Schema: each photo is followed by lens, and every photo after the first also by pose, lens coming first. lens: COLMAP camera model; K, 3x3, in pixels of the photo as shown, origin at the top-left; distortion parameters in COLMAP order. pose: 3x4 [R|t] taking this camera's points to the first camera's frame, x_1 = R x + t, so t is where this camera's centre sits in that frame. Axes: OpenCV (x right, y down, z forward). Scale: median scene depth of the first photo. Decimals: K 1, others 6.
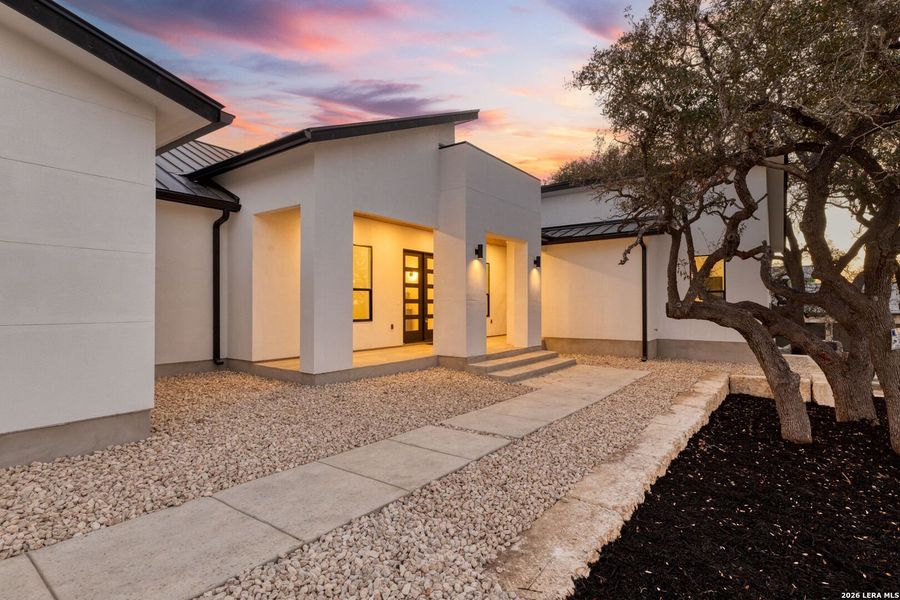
lens RADIAL K [[458.3, 0, 449.8], [0, 458.3, 301.2], [0, 0, 1]] dist [-0.019526, -0.000445]
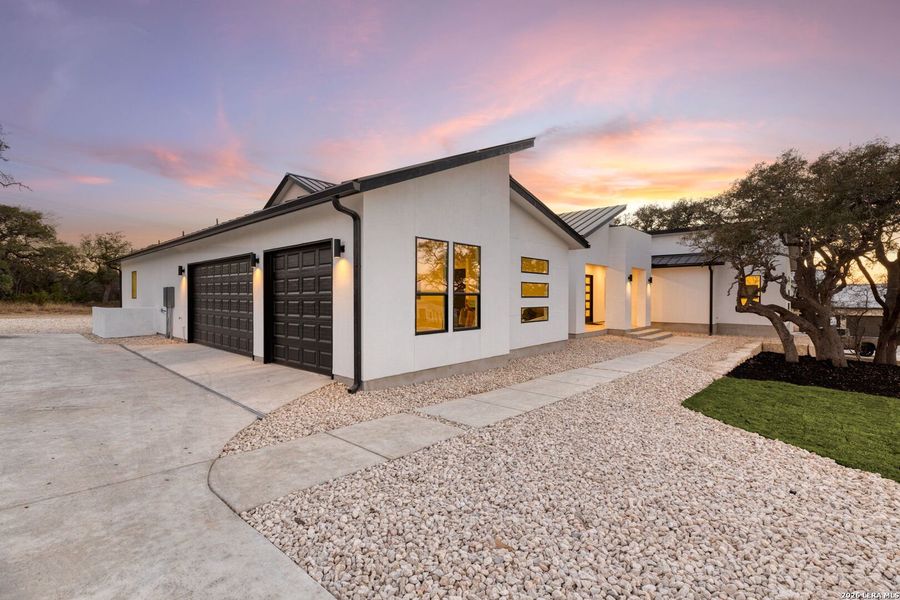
lens RADIAL K [[406.2, 0, 451.2], [0, 406.2, 299.3], [0, 0, 1]] dist [-0.002048, -0.001105]
pose [[0.994795, 0.010141, -0.101390, -0.479929], [-0.008139, 0.999764, 0.020140, -0.037203], [0.101570, -0.019210, 0.994643, -0.768502]]
